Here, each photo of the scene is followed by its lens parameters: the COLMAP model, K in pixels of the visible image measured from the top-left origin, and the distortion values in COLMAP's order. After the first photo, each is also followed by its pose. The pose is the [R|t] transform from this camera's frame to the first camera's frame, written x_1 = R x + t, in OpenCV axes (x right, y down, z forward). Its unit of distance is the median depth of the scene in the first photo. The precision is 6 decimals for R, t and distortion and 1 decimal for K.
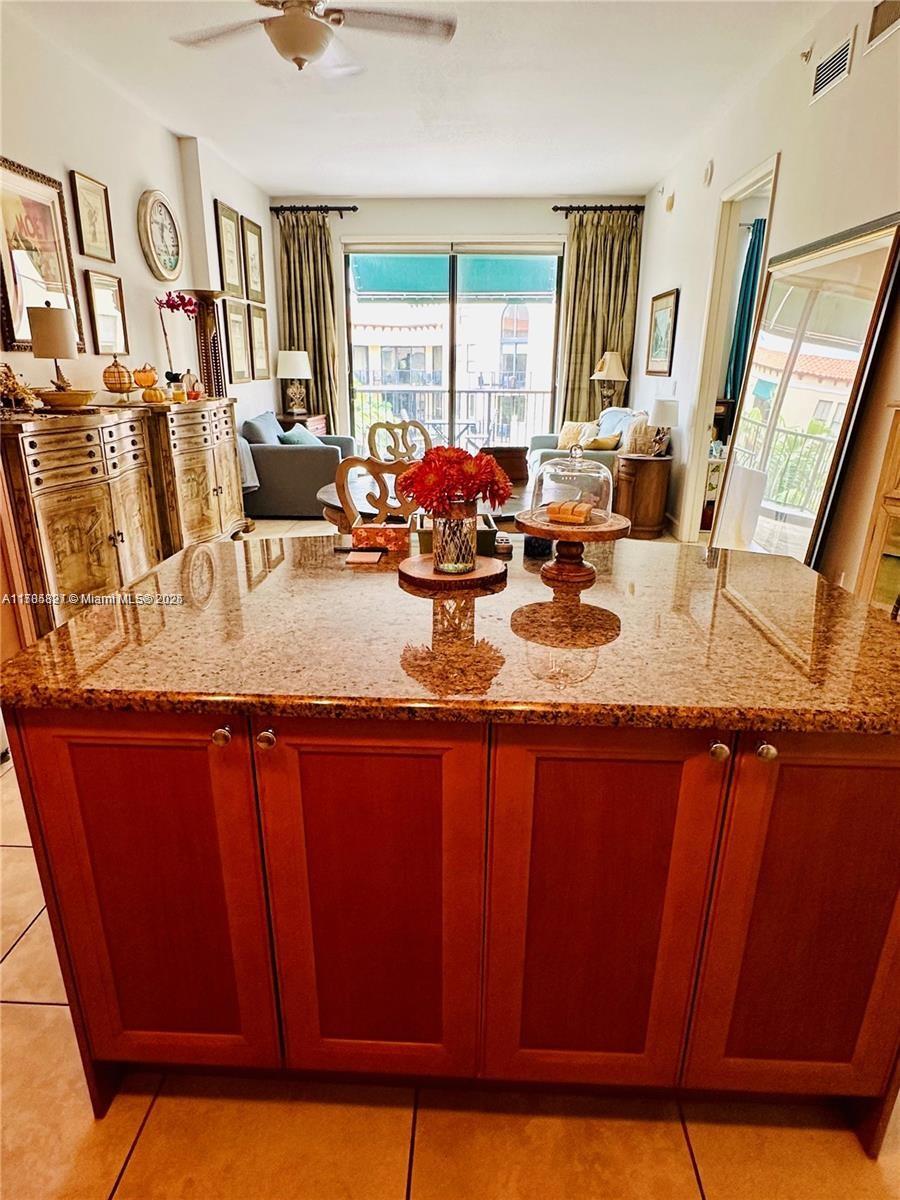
lens RADIAL K [[692.1, 0, 449.7], [0, 692.1, 600.6], [0, 0, 1]] dist [-0.014495, 0.006466]
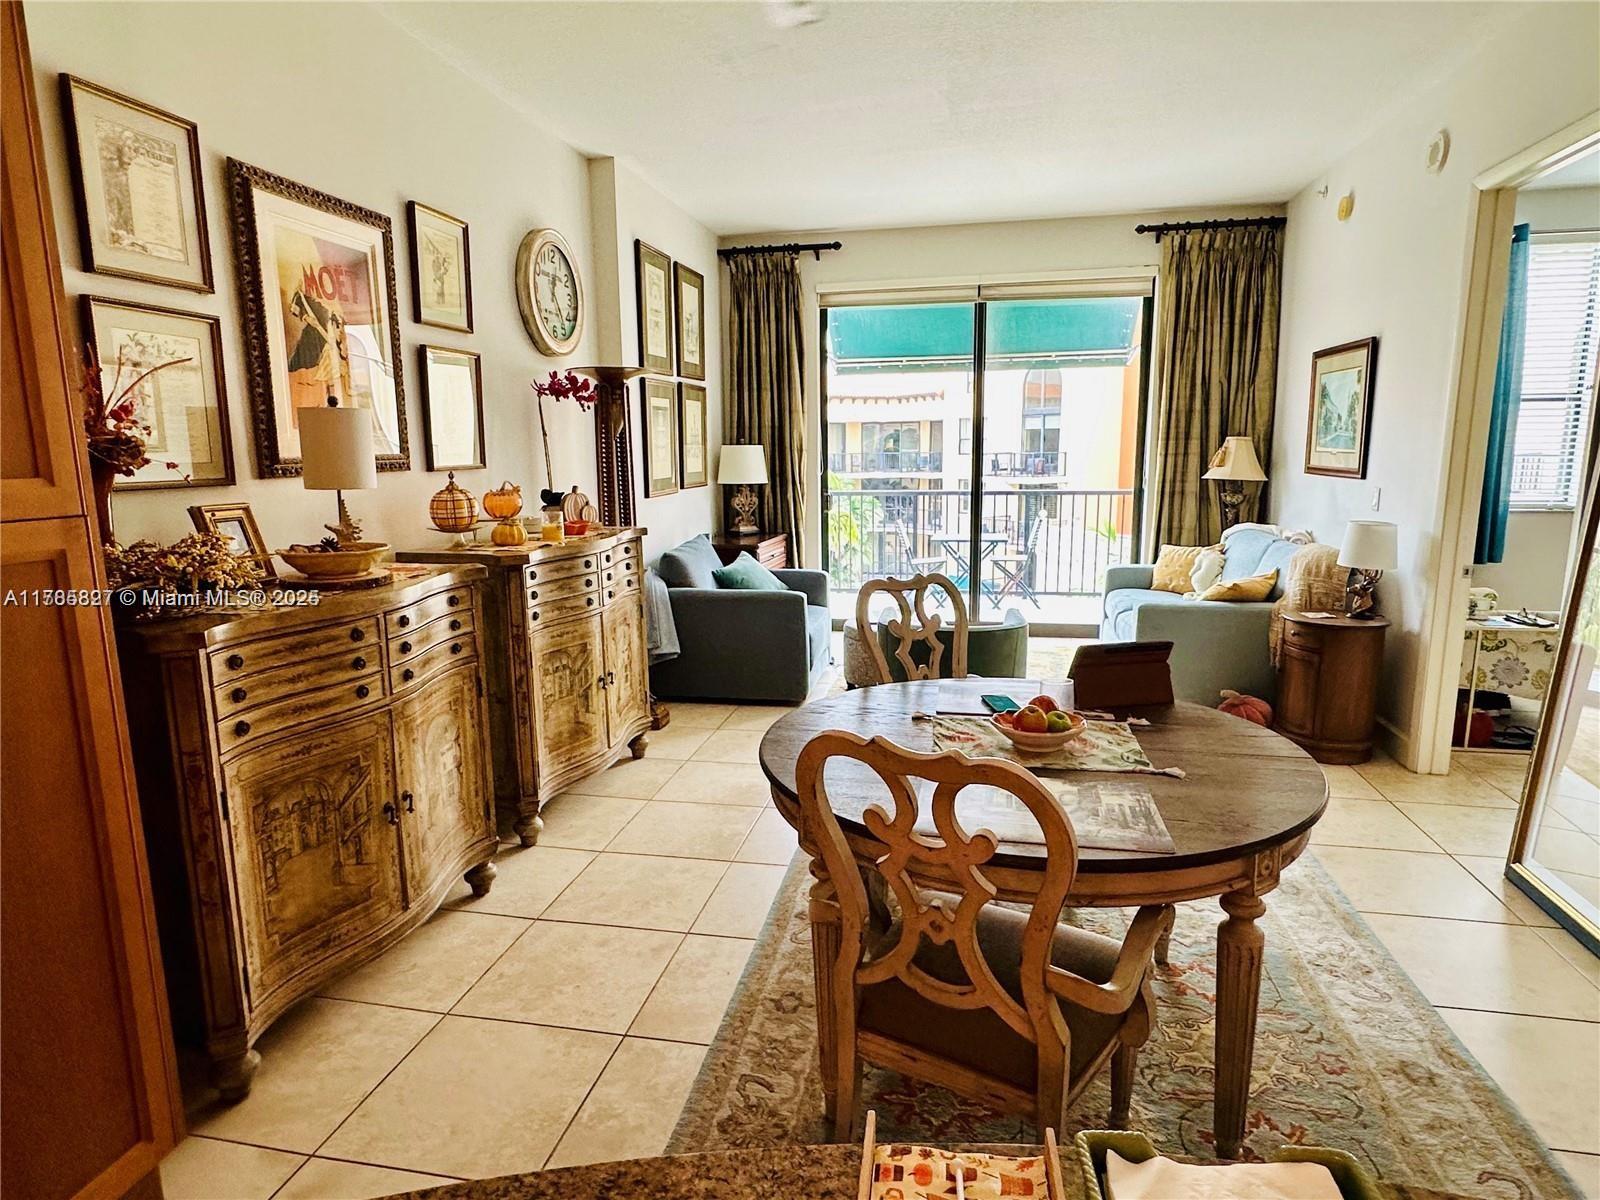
lens RADIAL K [[922.8, 0, 799.5], [0, 922.8, 603.5], [0, 0, 1]] dist [-0.014495, 0.006466]
pose [[0.987191, 0.006712, -0.159401, -0.032465], [-0.031569, 0.987578, -0.153927, -0.090411], [0.156388, 0.156987, 0.975140, 0.190627]]
